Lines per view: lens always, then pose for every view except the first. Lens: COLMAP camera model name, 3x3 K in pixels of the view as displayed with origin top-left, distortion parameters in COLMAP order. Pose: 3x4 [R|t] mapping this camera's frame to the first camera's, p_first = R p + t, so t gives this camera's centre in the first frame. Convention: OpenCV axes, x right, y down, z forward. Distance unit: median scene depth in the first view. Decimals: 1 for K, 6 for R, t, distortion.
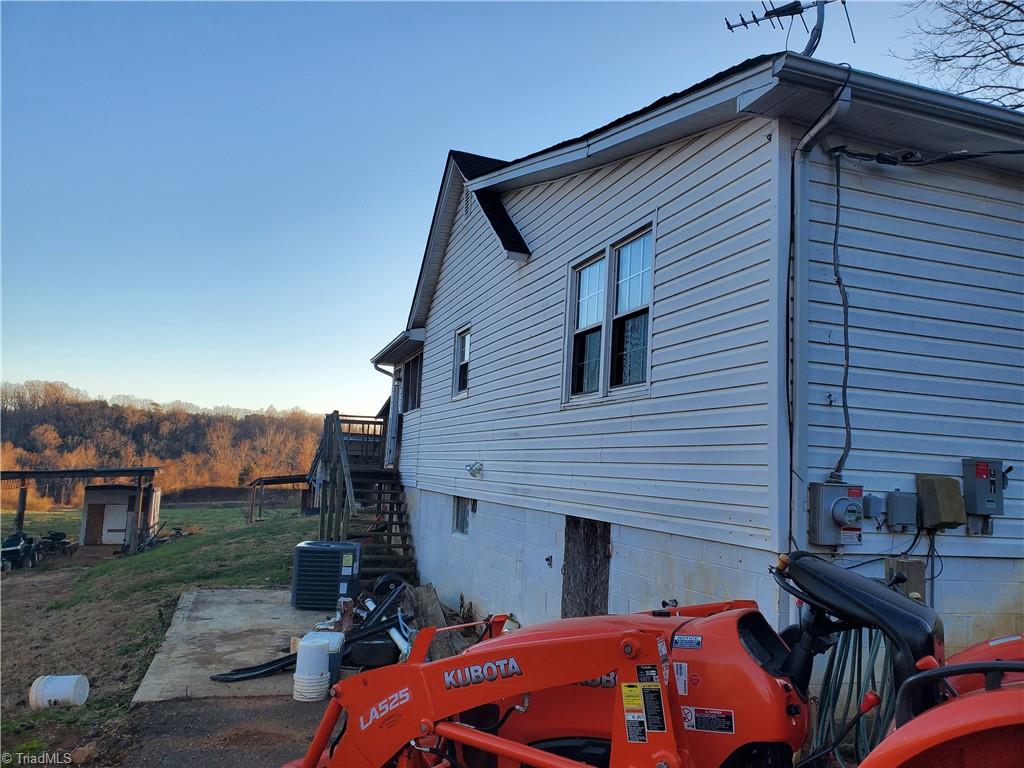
lens RADIAL K [[784.3, 0, 512.6], [0, 784.3, 388.2], [0, 0, 1]] dist [0.053122, -0.038401]
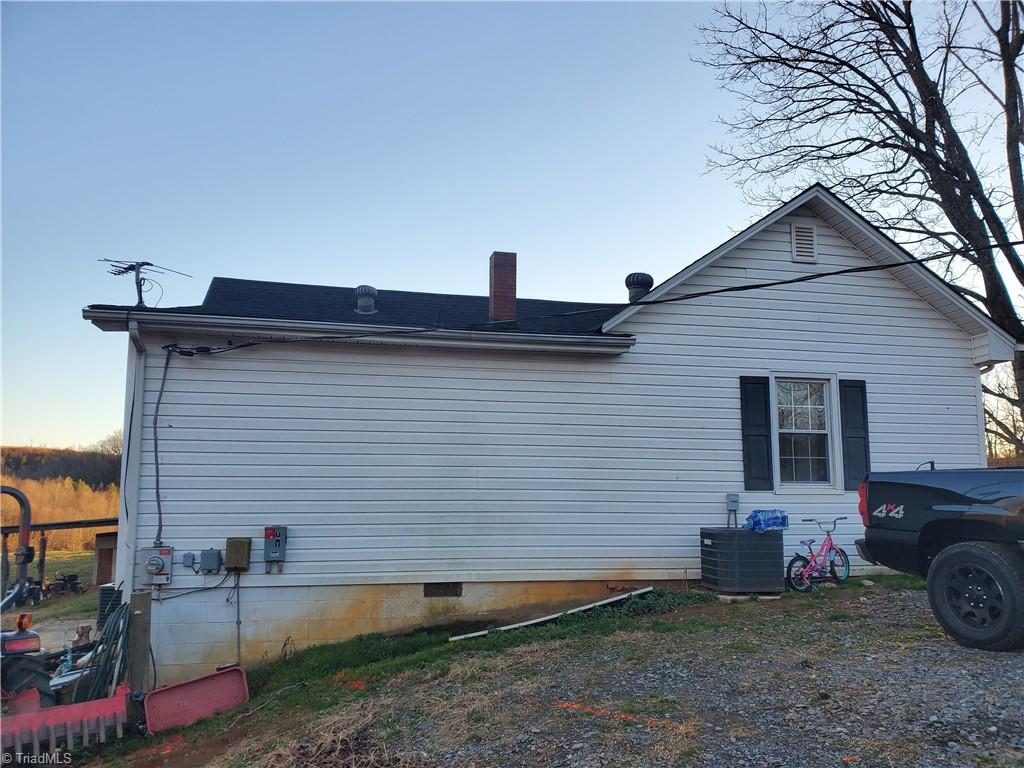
lens RADIAL K [[784.3, 0, 513.1], [0, 784.3, 387.2], [0, 0, 1]] dist [0.053122, -0.038401]
pose [[0.993106, -0.049504, -0.106255, 1.274842], [0.045694, 0.998233, -0.037998, -0.113302], [0.107948, 0.032881, 0.993613, -0.571830]]
